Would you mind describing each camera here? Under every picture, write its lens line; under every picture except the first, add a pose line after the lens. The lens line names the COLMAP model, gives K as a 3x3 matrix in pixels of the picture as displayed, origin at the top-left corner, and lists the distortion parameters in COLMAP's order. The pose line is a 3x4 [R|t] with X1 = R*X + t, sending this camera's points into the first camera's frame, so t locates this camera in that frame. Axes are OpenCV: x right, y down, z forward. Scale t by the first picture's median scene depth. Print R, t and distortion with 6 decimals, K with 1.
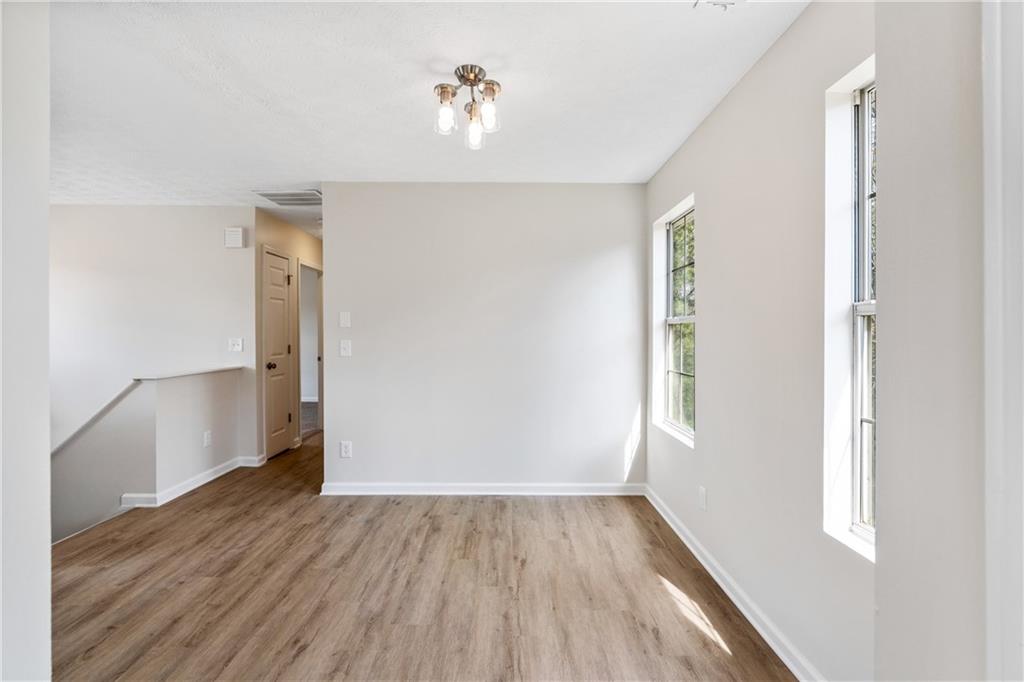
lens RADIAL K [[470.6, 0, 508.6], [0, 470.6, 347.9], [0, 0, 1]] dist [-0.002626, -0.000483]
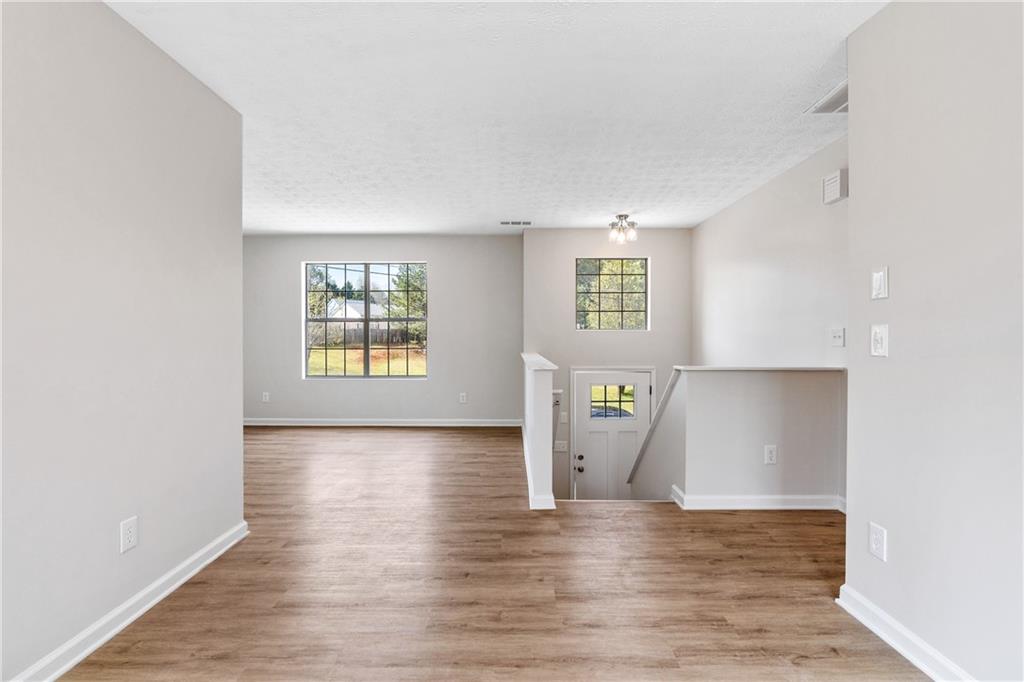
lens RADIAL K [[470.6, 0, 512.5], [0, 470.6, 335.0], [0, 0, 1]] dist [-0.002626, -0.000483]
pose [[-0.016700, 0.003794, -0.999853, 0.187453], [-0.022216, 0.999745, 0.004165, -0.002832], [0.999614, 0.022283, -0.016612, 0.671614]]
